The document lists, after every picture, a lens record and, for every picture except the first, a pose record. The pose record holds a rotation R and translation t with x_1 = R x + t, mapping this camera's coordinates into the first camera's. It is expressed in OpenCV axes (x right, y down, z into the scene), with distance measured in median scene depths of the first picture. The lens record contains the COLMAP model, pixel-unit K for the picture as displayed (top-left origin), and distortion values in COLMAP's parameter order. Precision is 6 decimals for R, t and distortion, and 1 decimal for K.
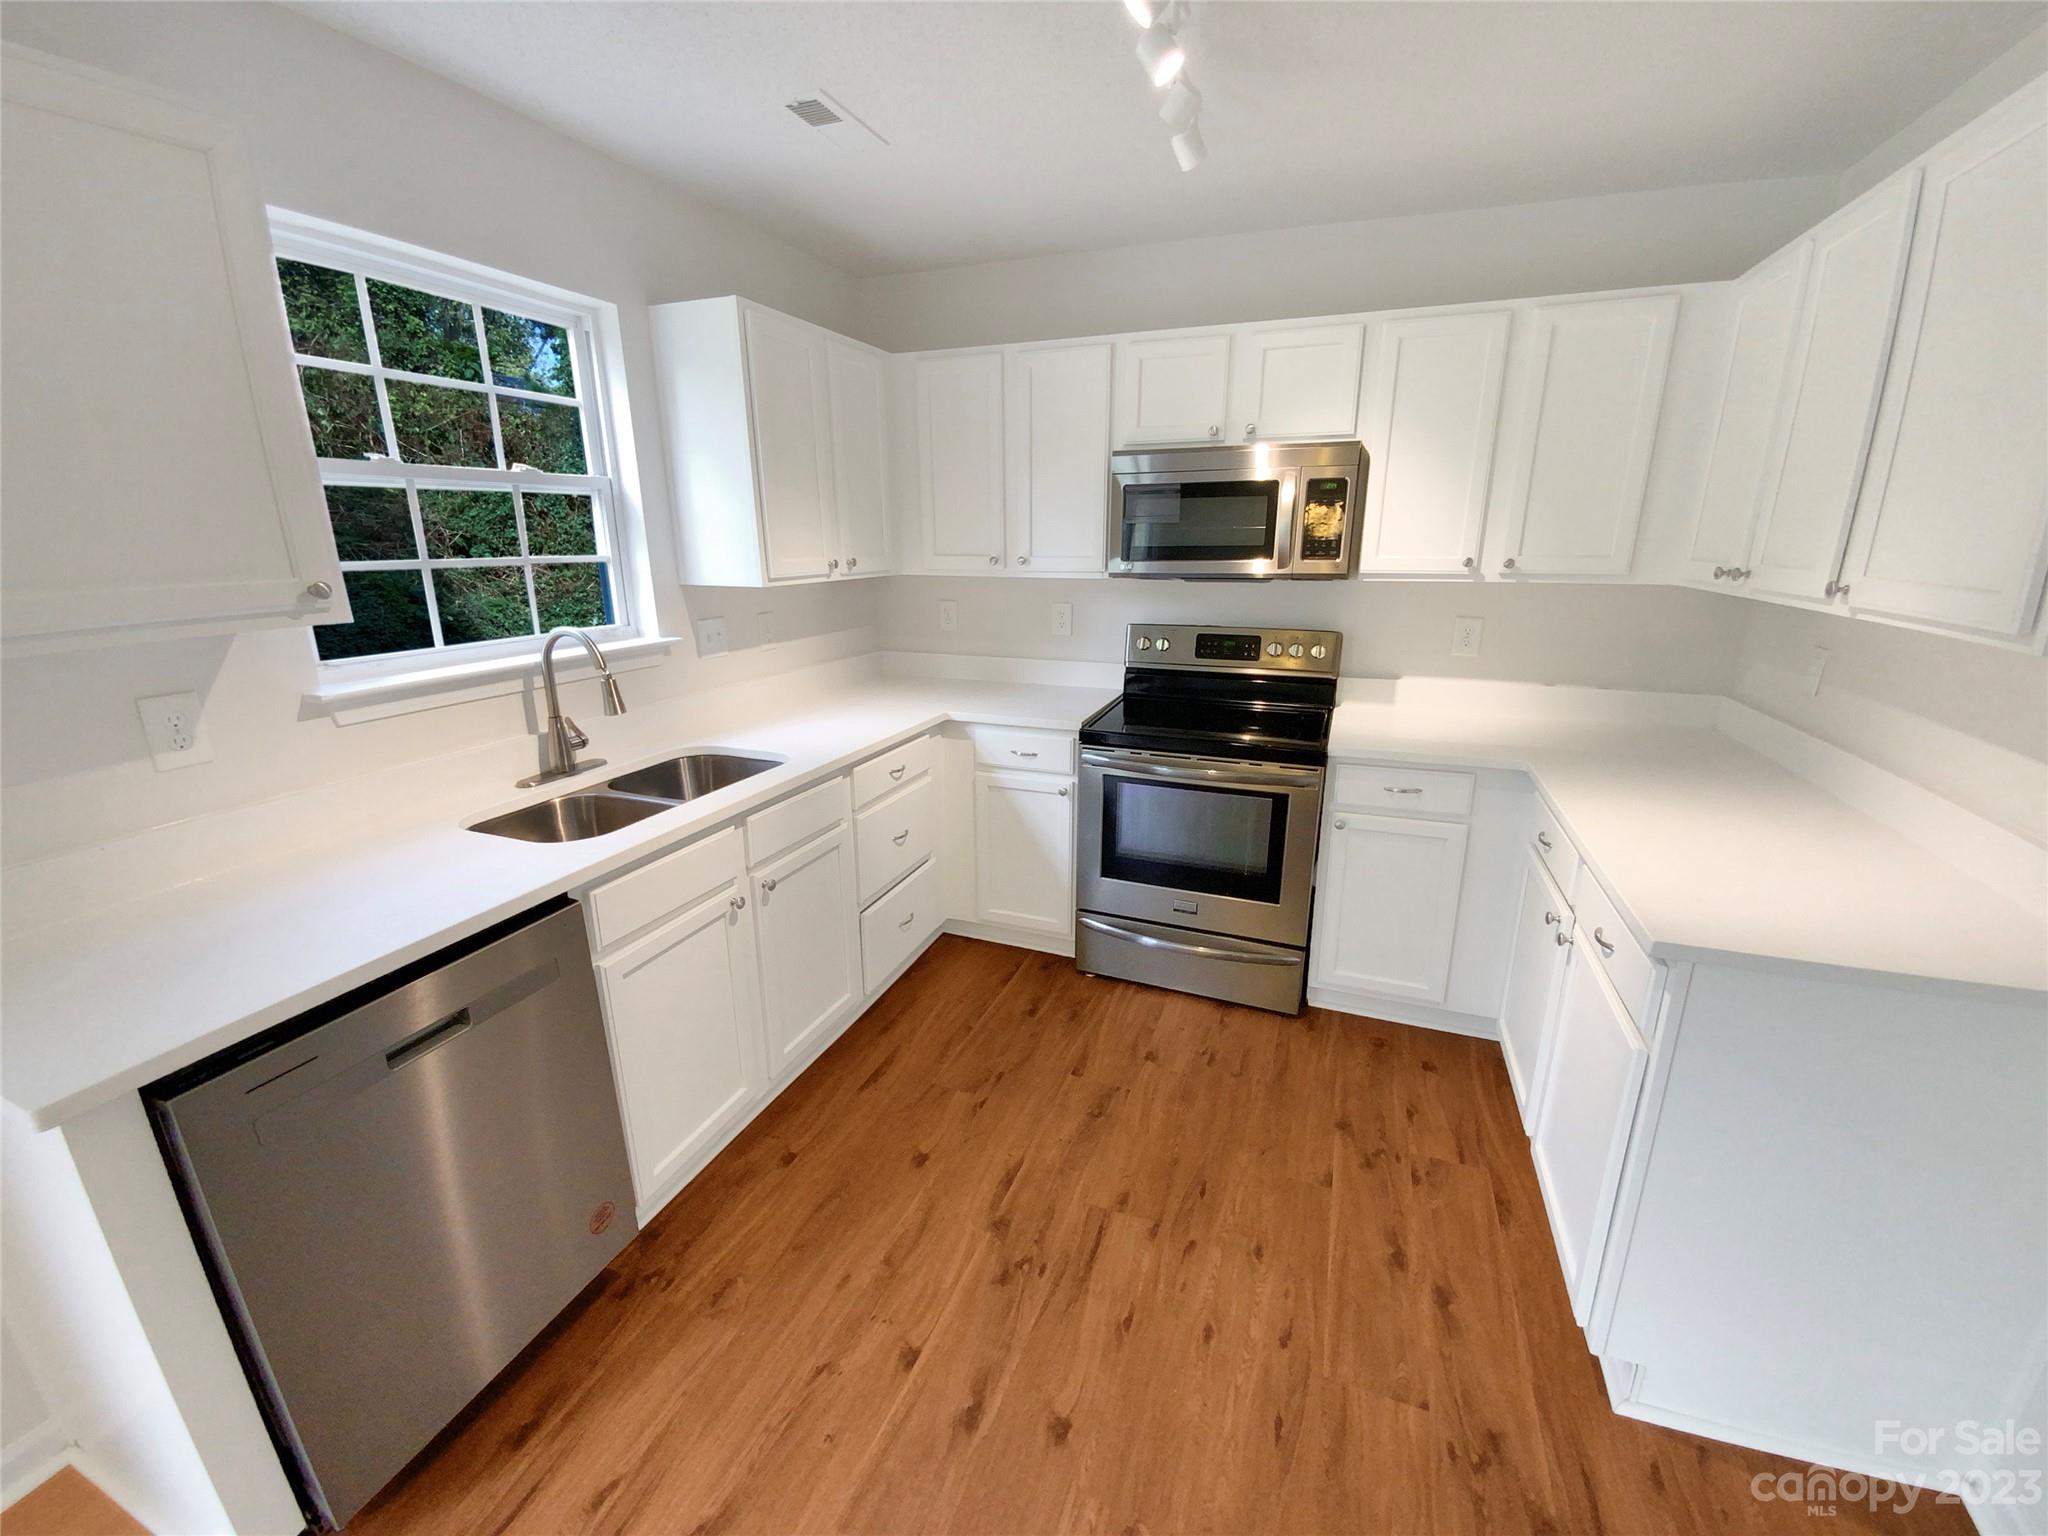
lens RADIAL K [[834.6, 0, 1017.4], [0, 834.6, 771.0], [0, 0, 1]] dist [0.004471, -0.005620]
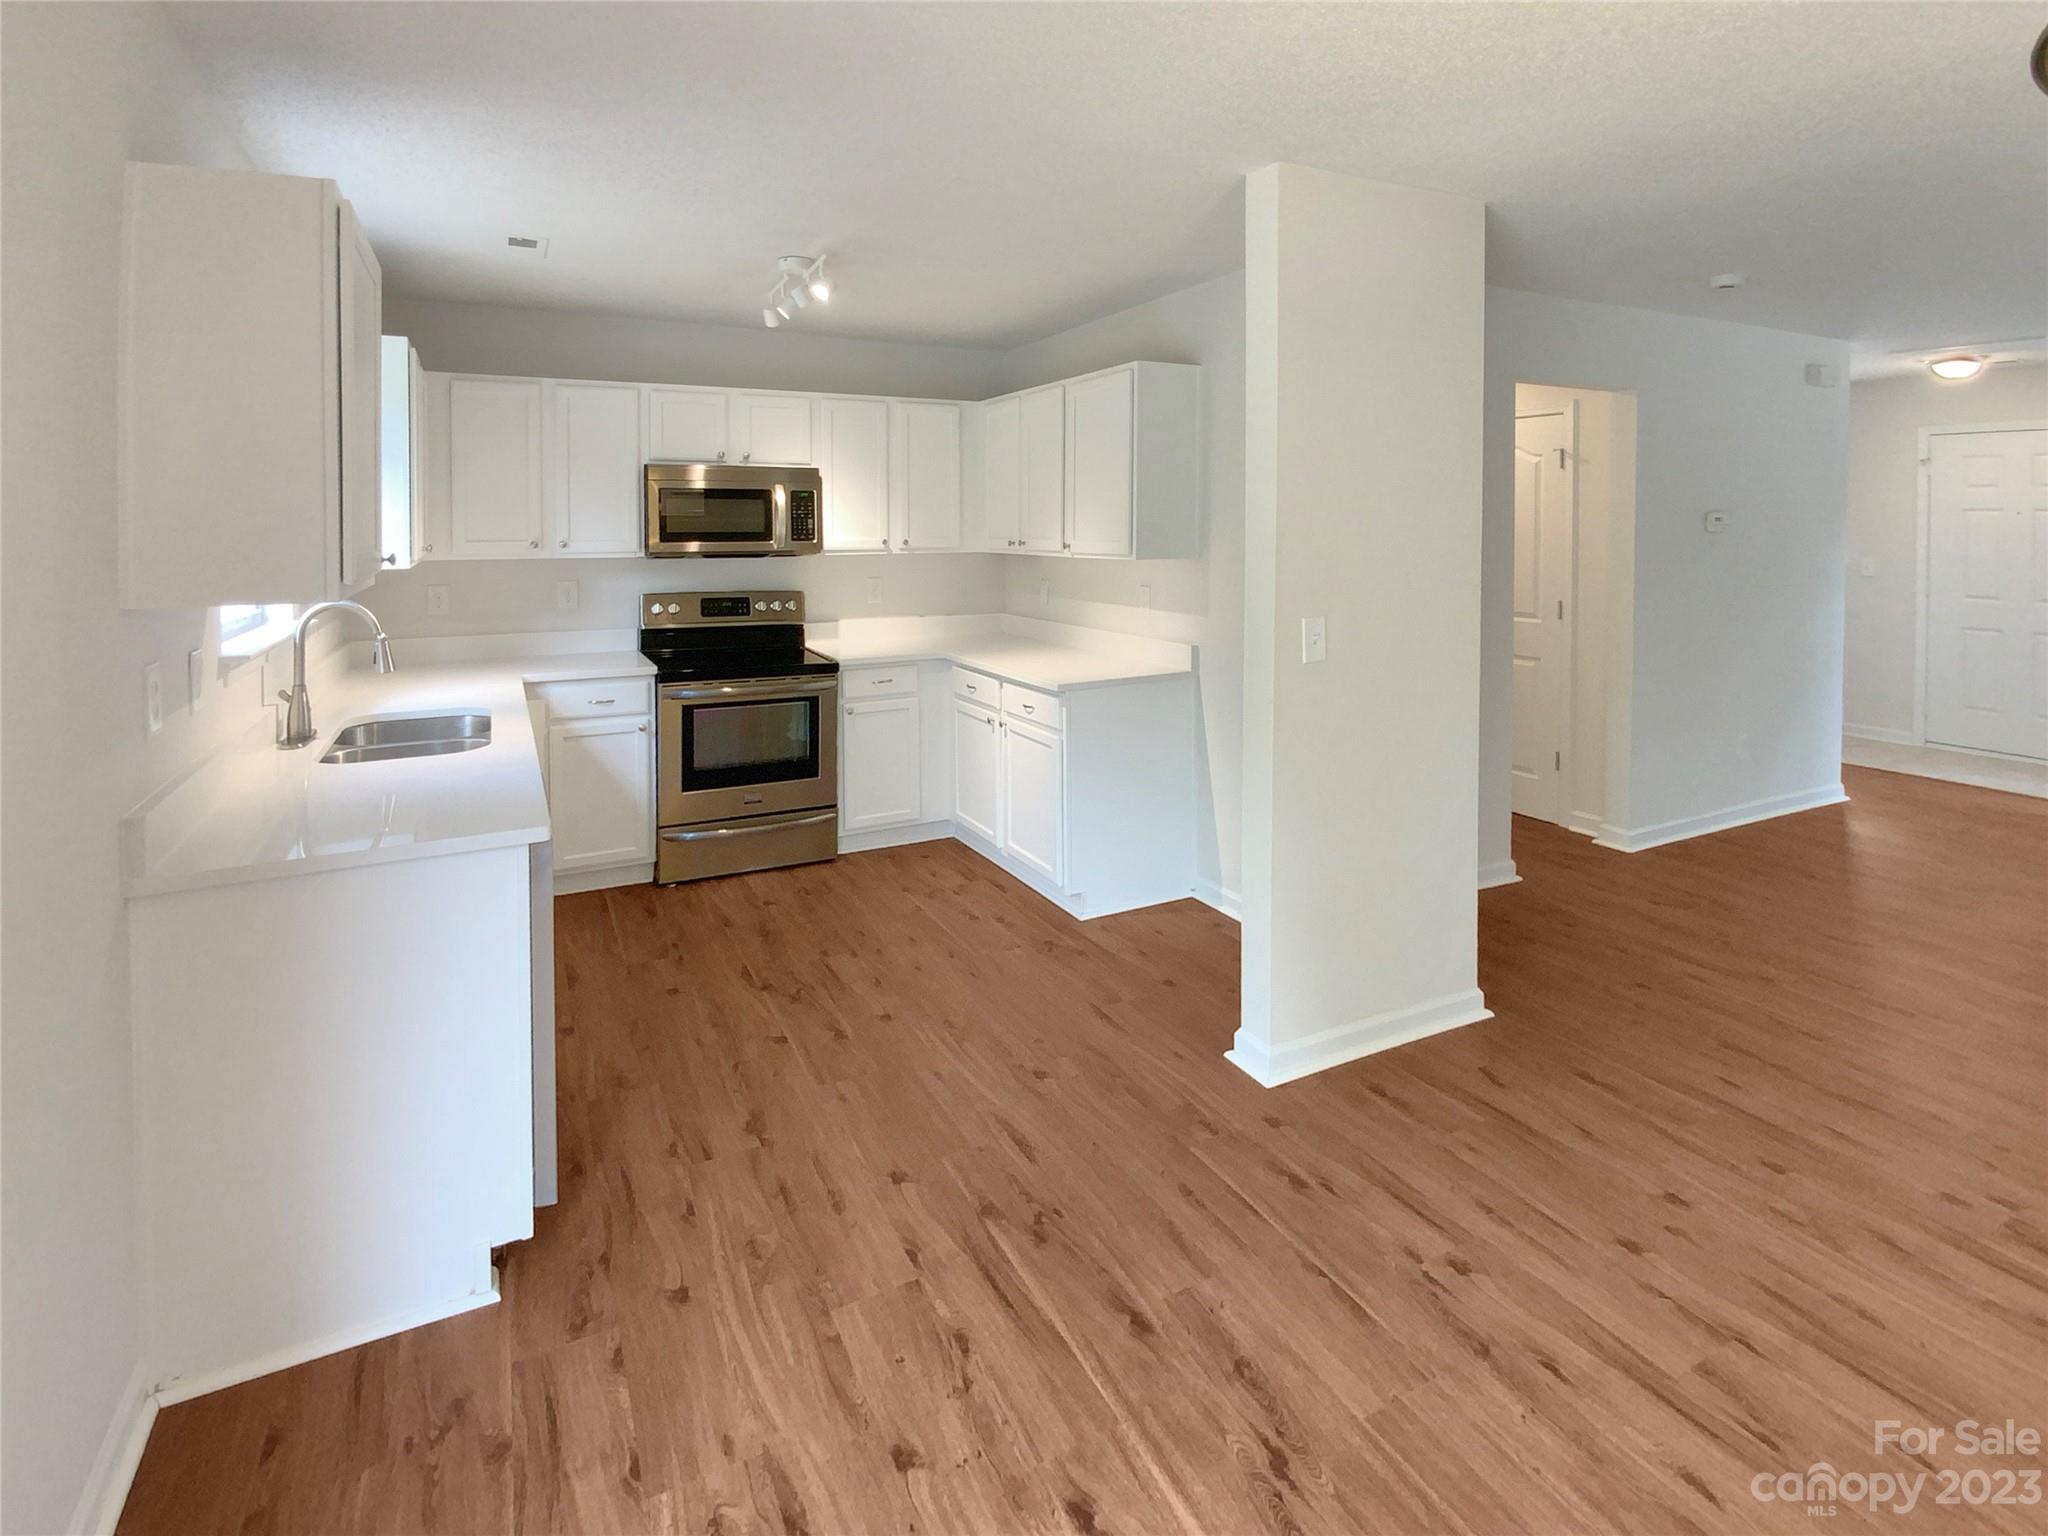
lens RADIAL K [[1029.4, 0, 1044.6], [0, 1029.4, 565.3], [0, 0, 1]] dist [-0.002454, 0.001559]
pose [[0.642354, -0.022111, 0.766089, -0.801874], [0.205902, 0.967814, -0.144712, 0.151227], [-0.738232, 0.250695, 0.626231, -0.485043]]
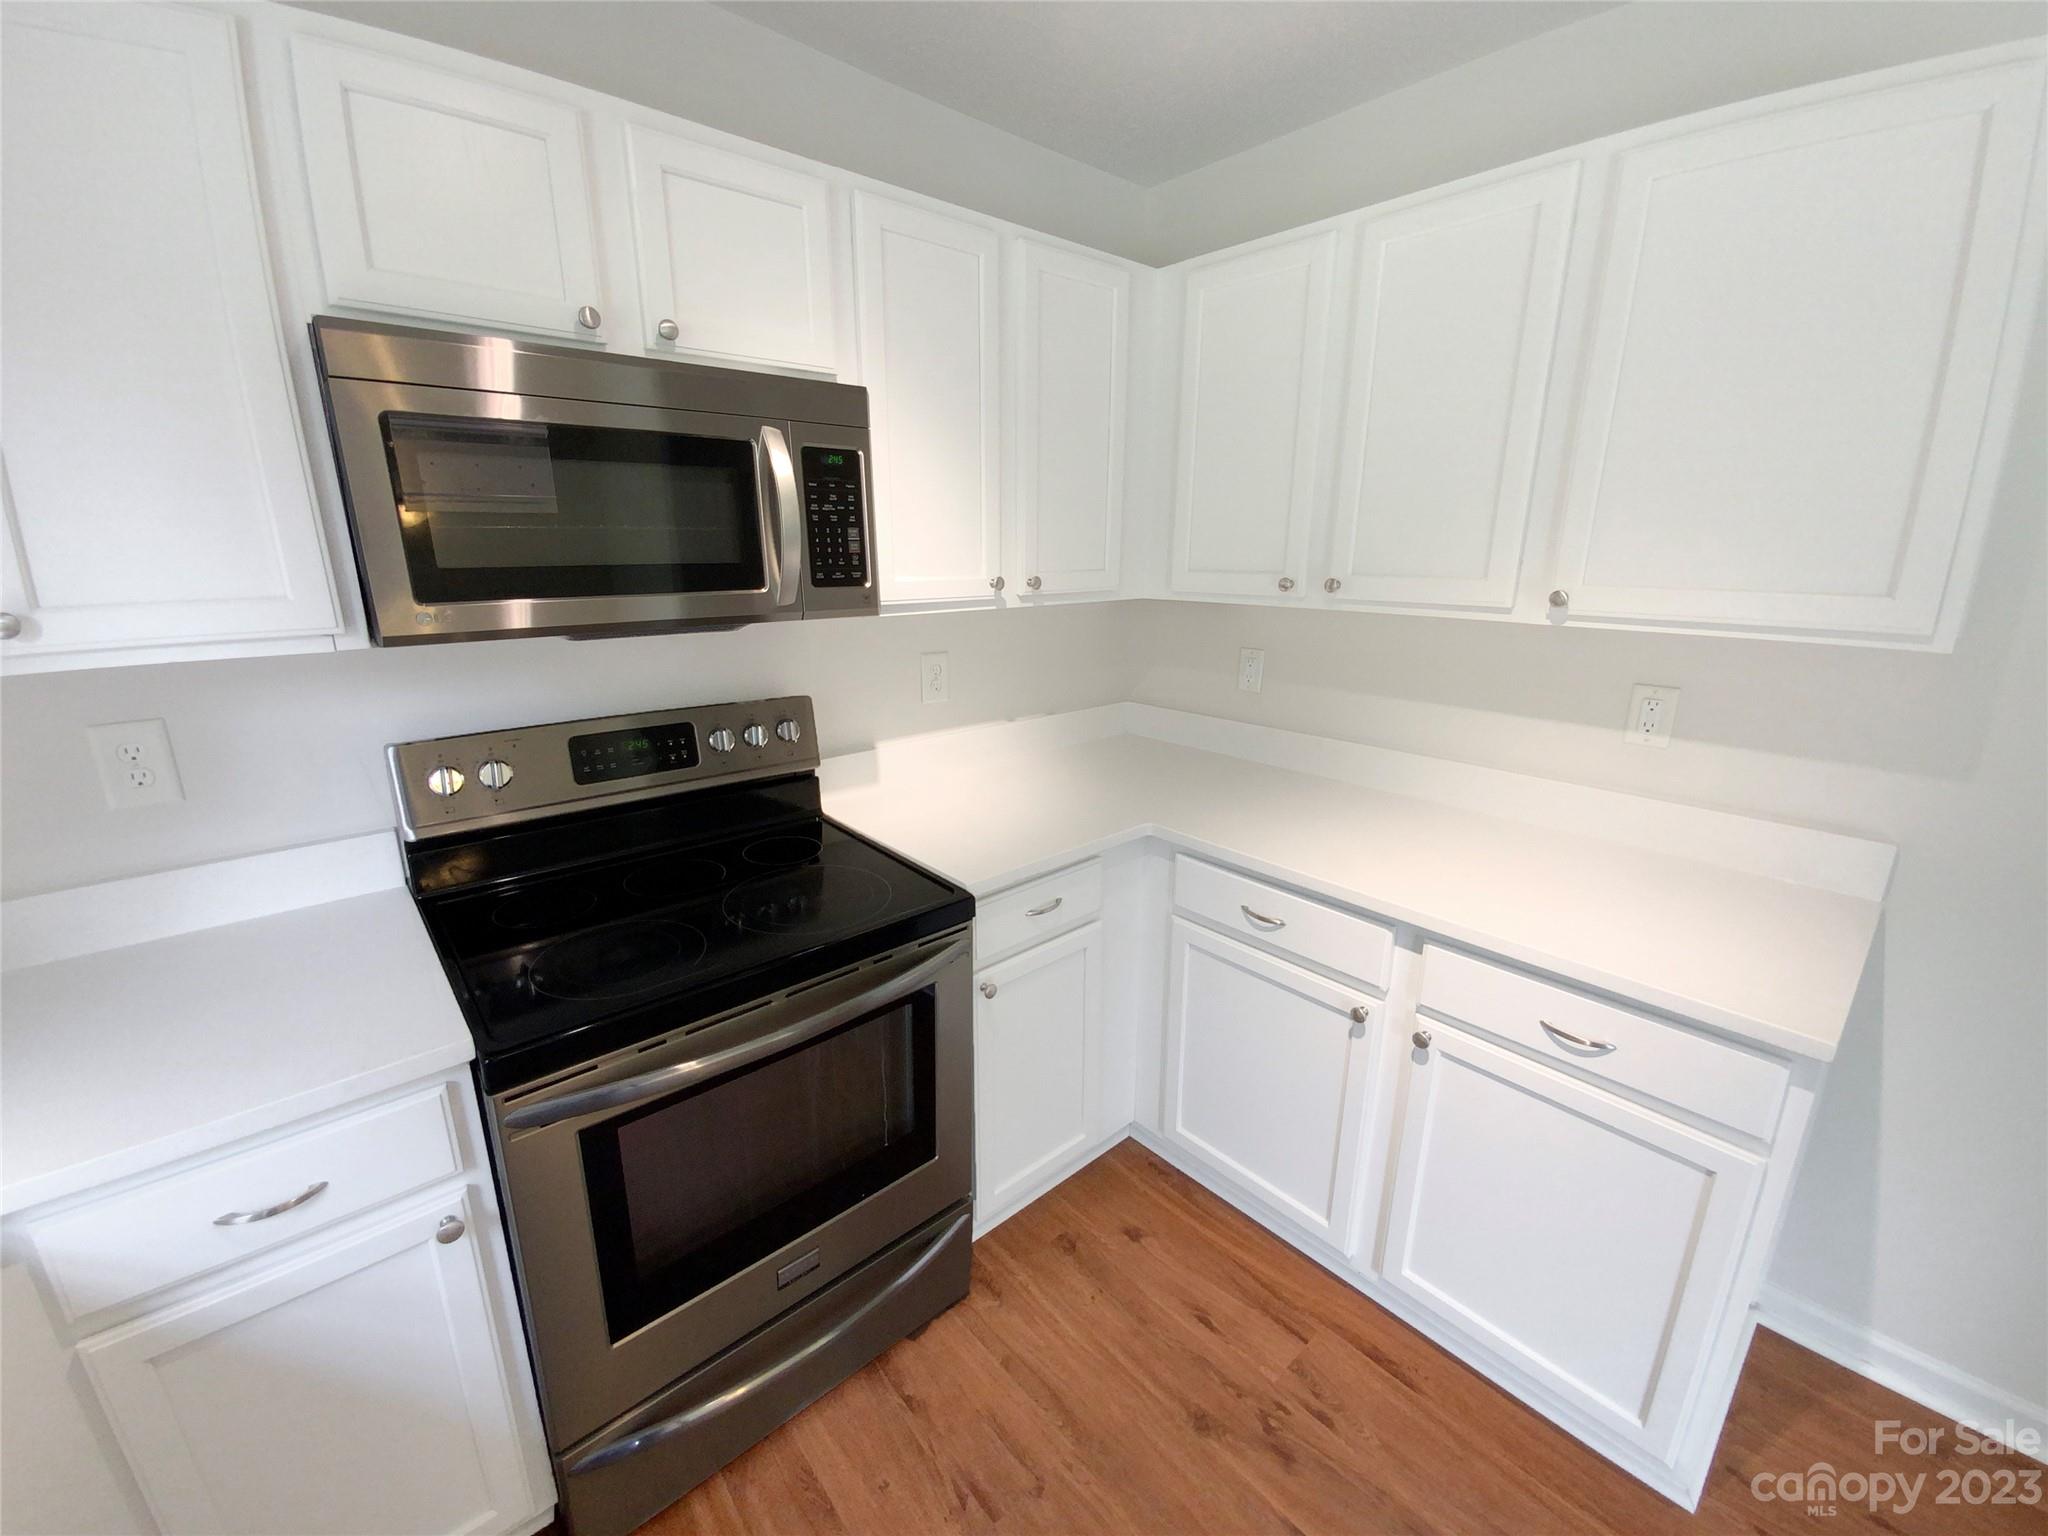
lens RADIAL K [[834.6, 0, 1024.1], [0, 834.6, 769.7], [0, 0, 1]] dist [0.004471, -0.005620]
pose [[0.447817, -0.229228, 0.864242, -0.118732], [0.239867, 0.961947, 0.130853, -0.179630], [-0.861350, 0.148705, 0.485760, 0.640187]]
